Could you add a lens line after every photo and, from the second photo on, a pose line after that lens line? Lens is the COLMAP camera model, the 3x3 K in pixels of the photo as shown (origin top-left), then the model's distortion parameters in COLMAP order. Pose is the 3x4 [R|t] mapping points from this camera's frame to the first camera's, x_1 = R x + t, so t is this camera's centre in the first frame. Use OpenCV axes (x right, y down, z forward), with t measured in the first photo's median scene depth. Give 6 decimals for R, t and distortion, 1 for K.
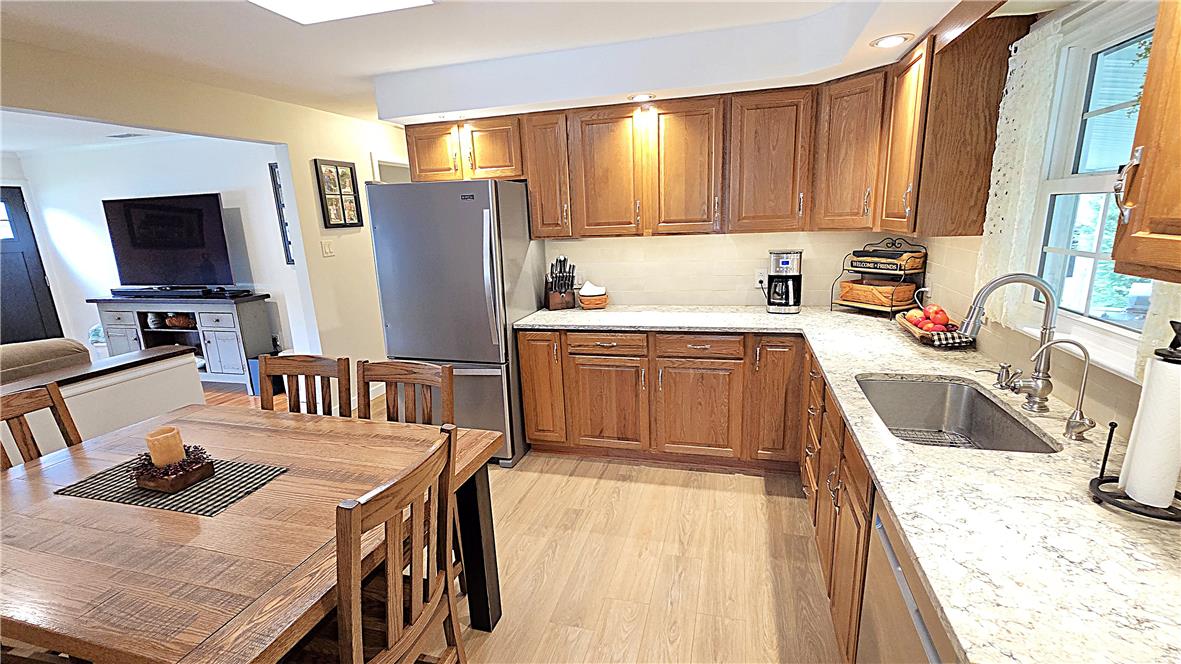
lens RADIAL K [[526.3, 0, 595.3], [0, 526.3, 337.5], [0, 0, 1]] dist [0.001074, -0.000606]
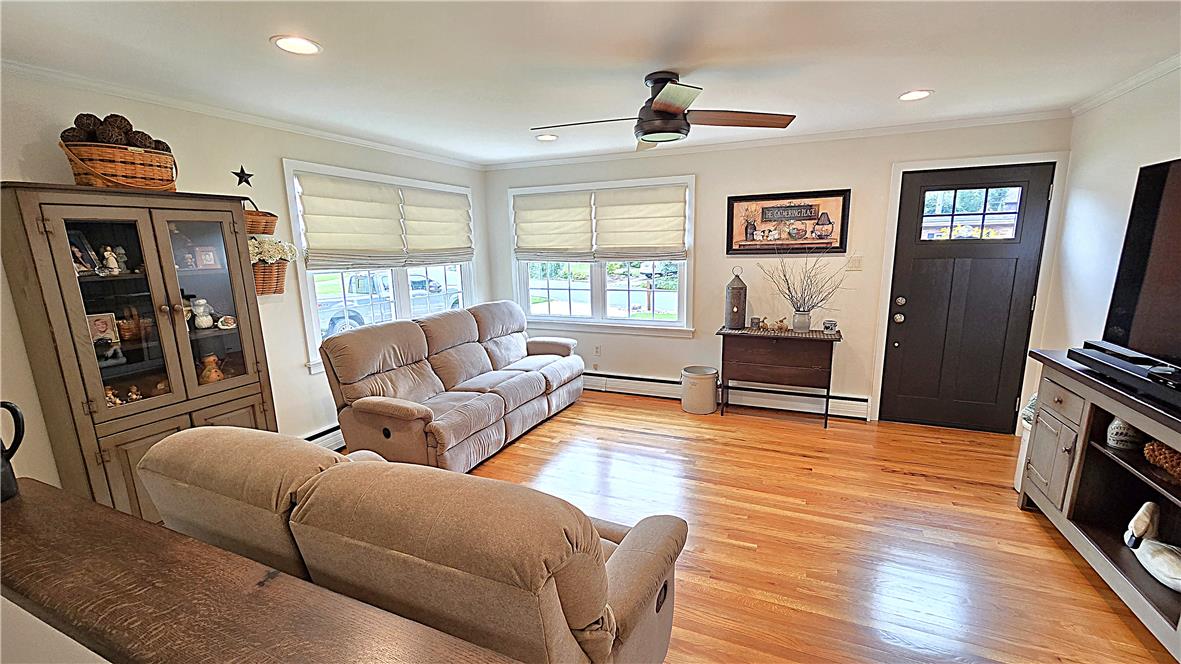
lens RADIAL K [[486.3, 0, 591.9], [0, 486.3, 341.3], [0, 0, 1]] dist [0.001670, 0.000333]
pose [[-0.139854, 0.234763, -0.961939, -0.660259], [-0.200082, 0.944746, 0.259656, -0.207317], [0.969746, 0.228781, -0.085155, 0.971059]]
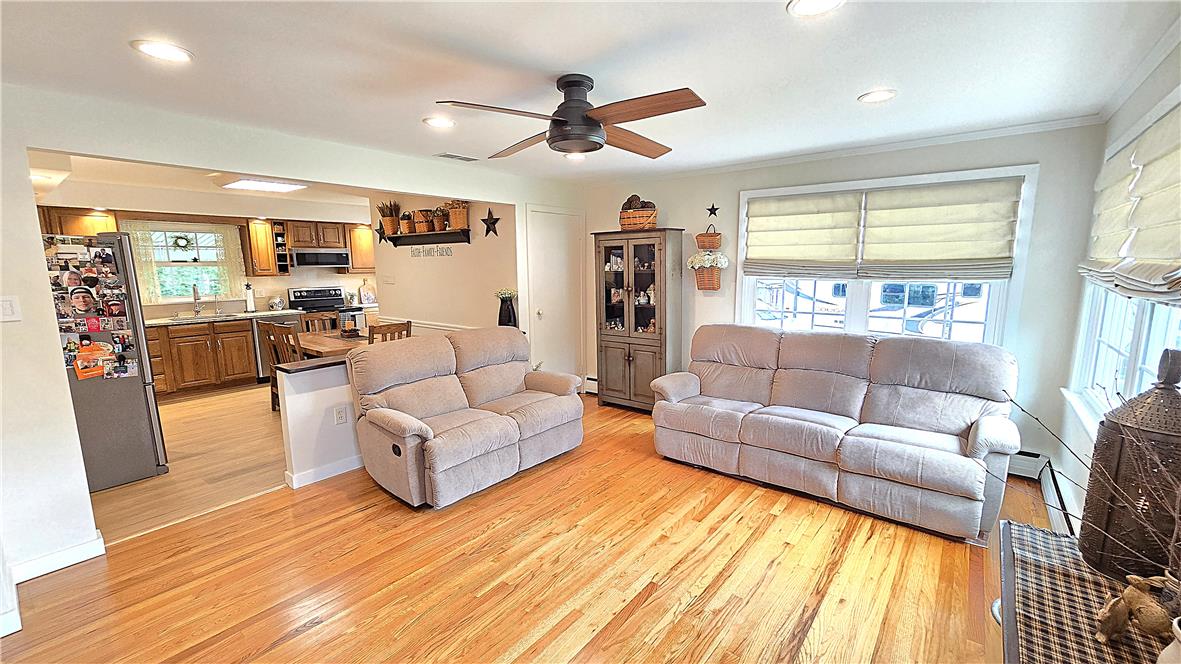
lens RADIAL K [[486.3, 0, 595.4], [0, 486.3, 343.0], [0, 0, 1]] dist [0.001670, 0.000333]
pose [[-0.922455, -0.016323, 0.385759, -1.886225], [0.131101, 0.926506, 0.352702, -0.325086], [-0.363165, 0.375925, -0.852521, 1.693096]]
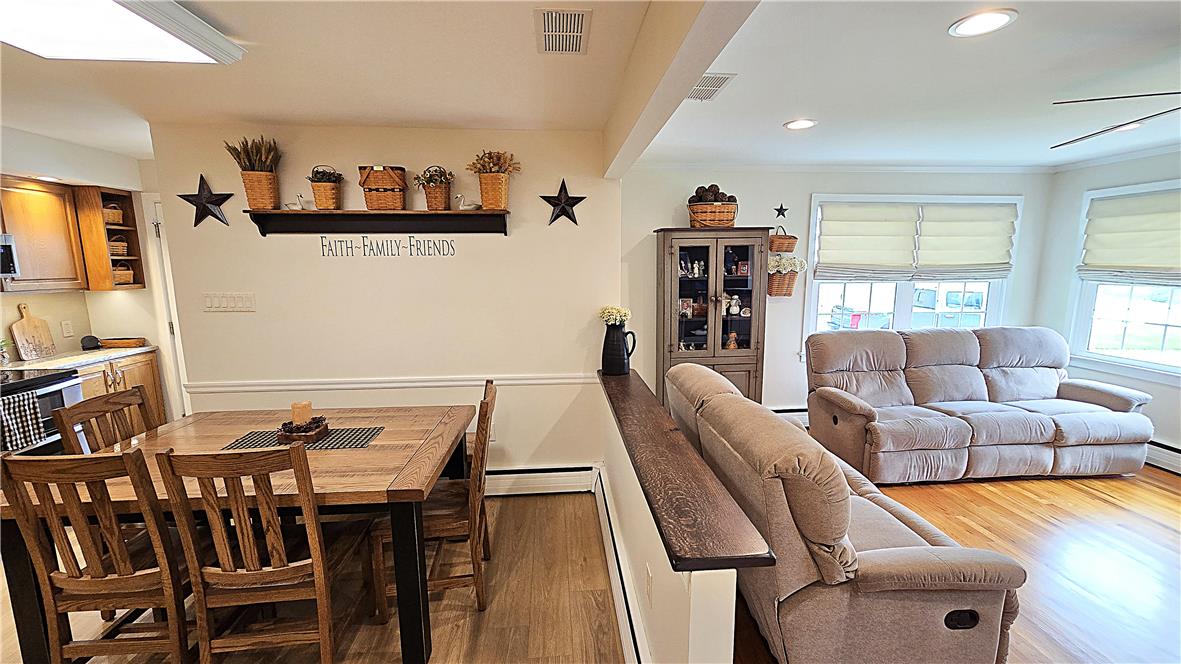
lens RADIAL K [[486.3, 0, 596.7], [0, 486.3, 342.7], [0, 0, 1]] dist [0.001670, 0.000333]
pose [[-0.934580, 0.101600, -0.340938, -0.591982], [-0.038389, 0.923954, 0.380573, -0.288229], [0.353677, 0.368764, -0.859608, 1.272465]]
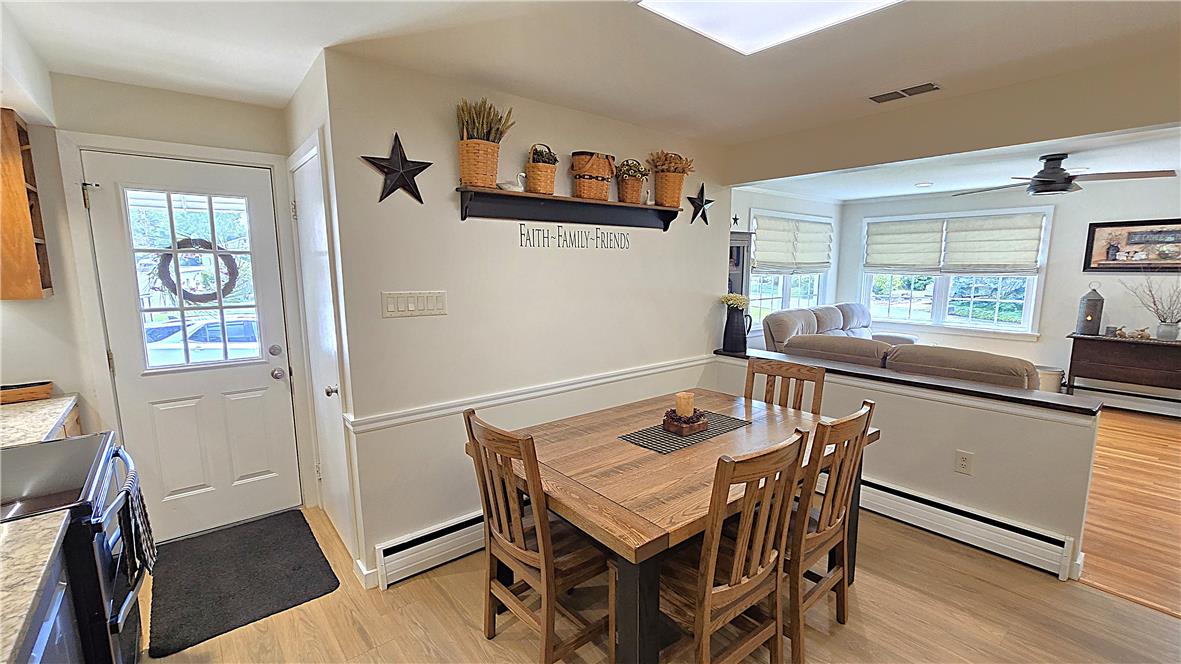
lens RADIAL K [[486.3, 0, 605.5], [0, 486.3, 337.0], [0, 0, 1]] dist [0.001670, 0.000333]
pose [[-0.570319, 0.163218, -0.805044, 0.211370], [-0.163247, 0.937989, 0.305821, -0.189541], [0.805038, 0.305837, -0.508308, 0.764836]]
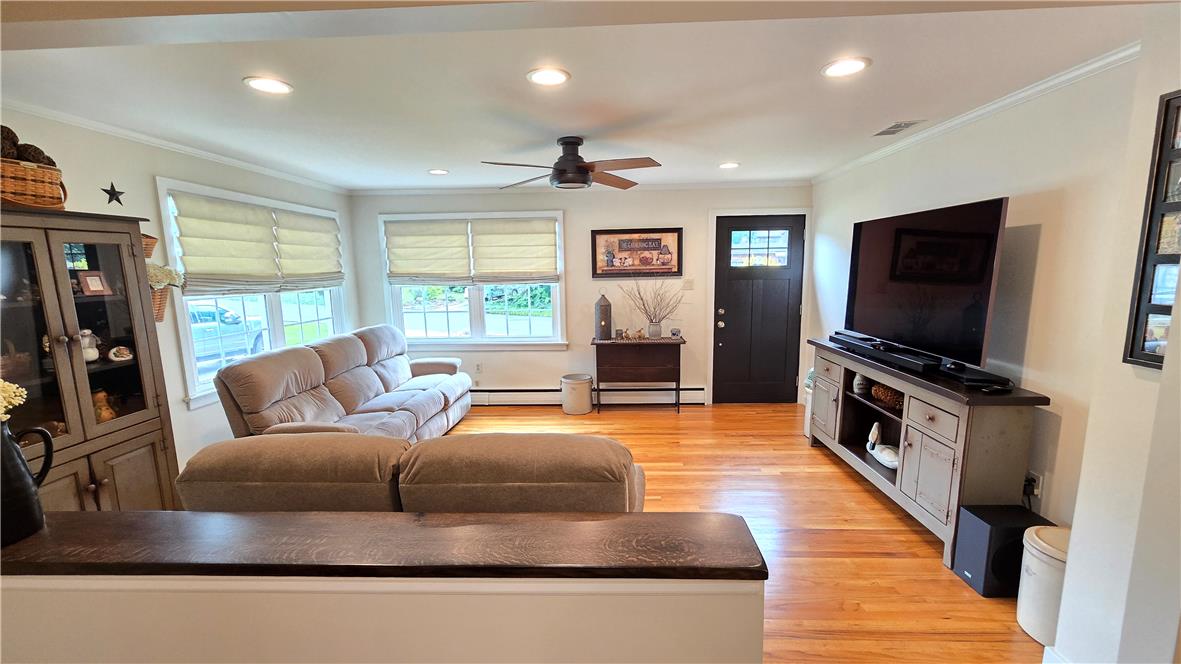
lens RADIAL K [[486.3, 0, 591.4], [0, 486.3, 346.2], [0, 0, 1]] dist [0.001670, 0.000333]
pose [[0.226260, 0.193205, -0.954714, -0.475764], [-0.212650, 0.966287, 0.145150, -0.170425], [0.950571, 0.170179, 0.259717, 0.764882]]
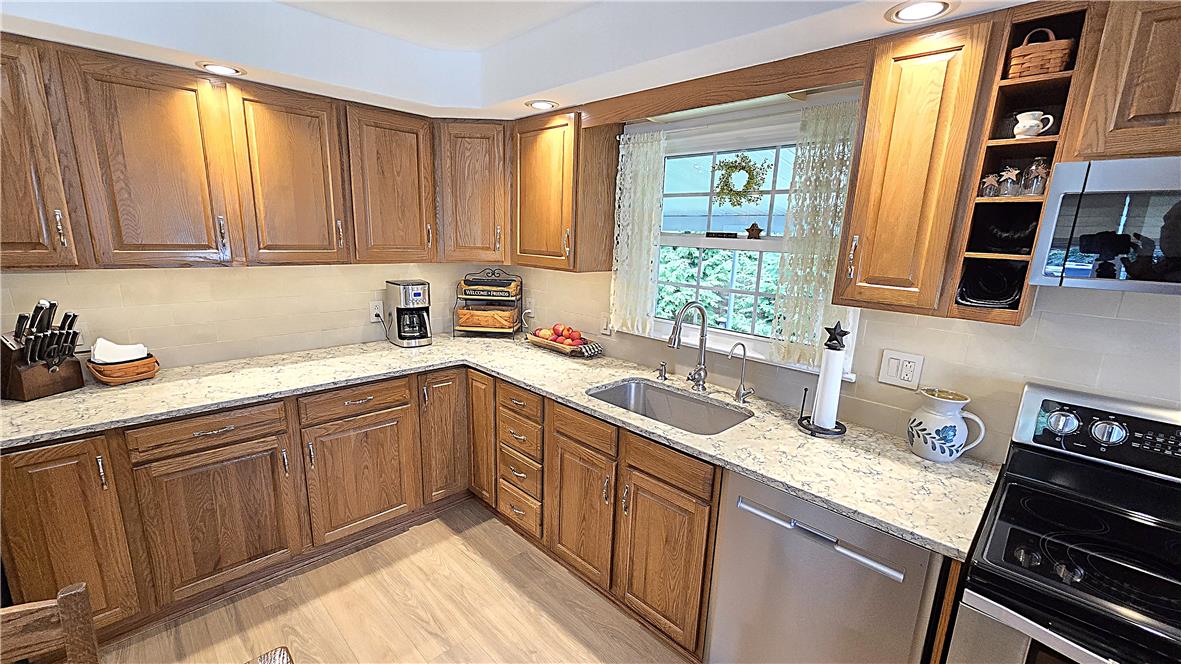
lens RADIAL K [[486.3, 0, 594.2], [0, 486.3, 338.6], [0, 0, 1]] dist [0.001670, 0.000333]
pose [[0.495437, -0.128896, 0.859027, -0.256645], [0.144415, 0.987389, 0.064867, -0.073555], [-0.856555, 0.091919, 0.507803, 0.276811]]
